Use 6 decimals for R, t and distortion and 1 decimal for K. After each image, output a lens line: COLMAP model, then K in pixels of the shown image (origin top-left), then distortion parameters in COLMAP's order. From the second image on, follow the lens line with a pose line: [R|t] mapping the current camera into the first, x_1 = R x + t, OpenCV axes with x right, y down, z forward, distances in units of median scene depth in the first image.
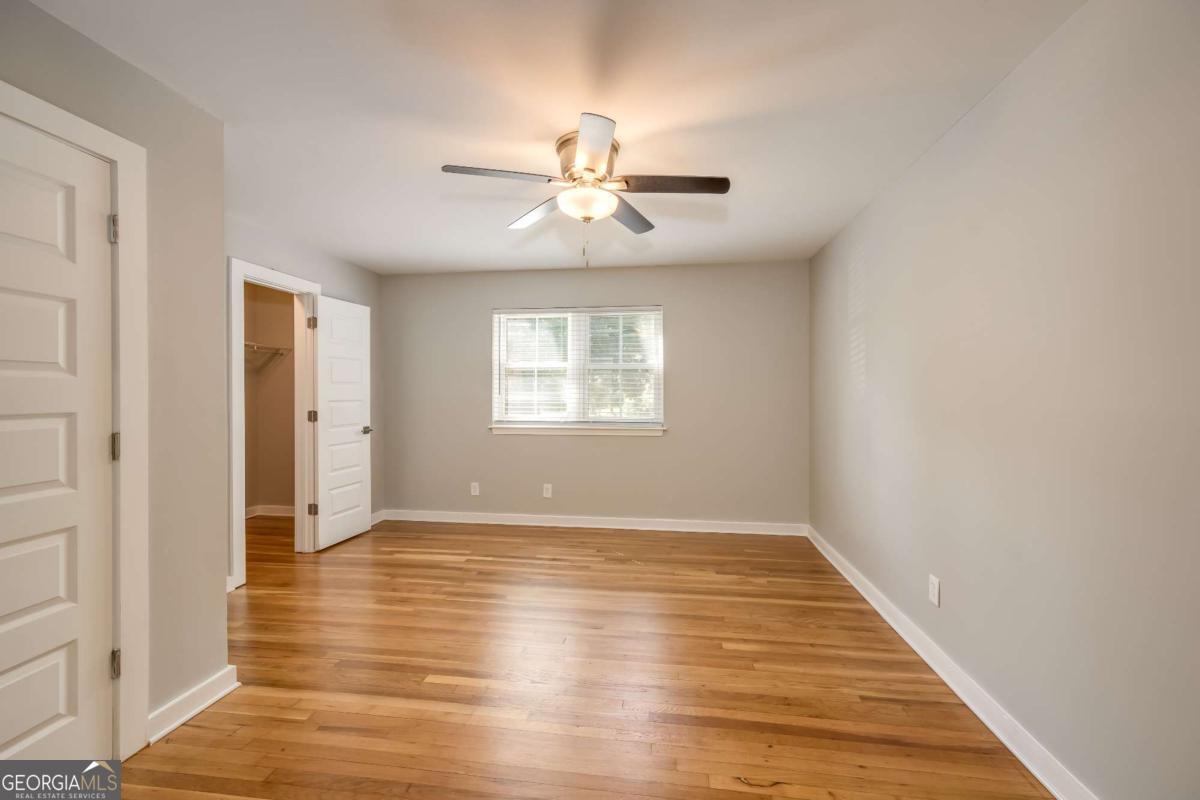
lens RADIAL K [[484.7, 0, 600.0], [0, 484.7, 400.0], [0, 0, 1]] dist [0.001859, 0.000175]
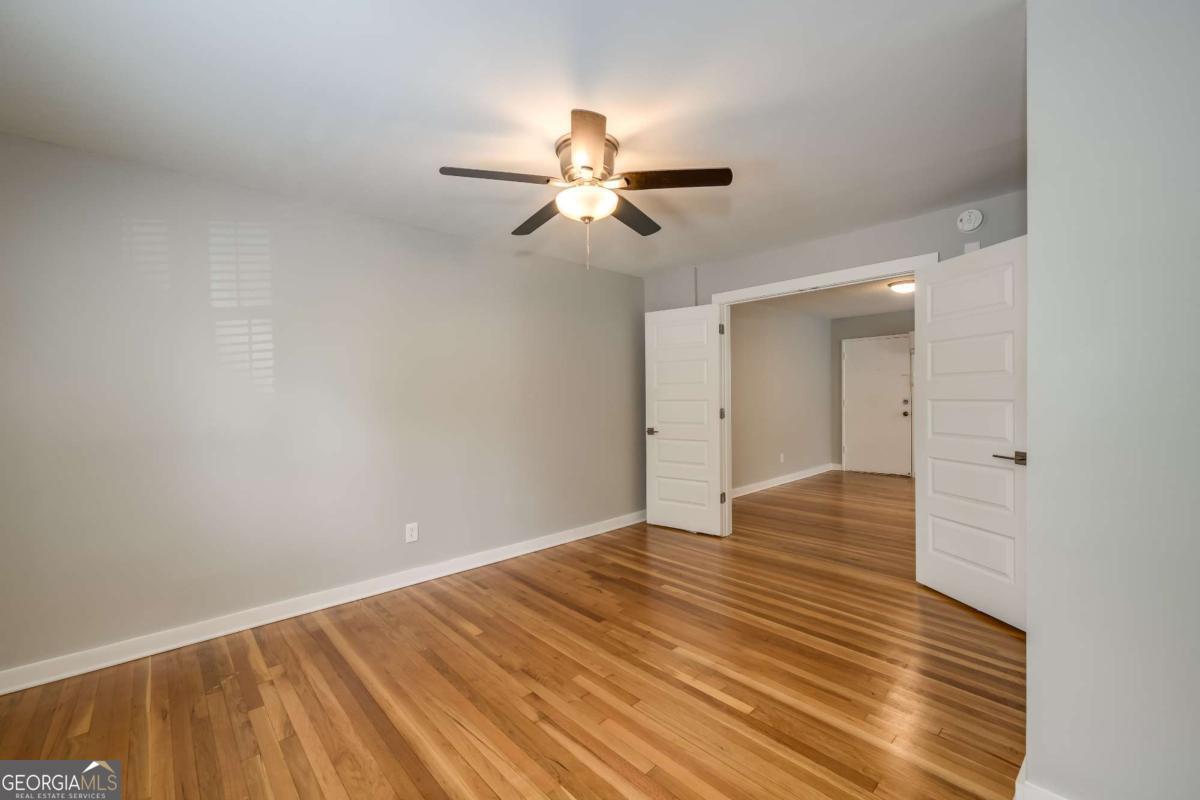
lens RADIAL K [[484.7, 0, 600.0], [0, 484.7, 400.0], [0, 0, 1]] dist [0.001859, 0.000175]
pose [[-0.778261, 0.003069, 0.627934, -0.615412], [0.015920, 0.999763, 0.014845, -0.020902], [-0.627739, 0.021550, -0.778125, 1.621317]]
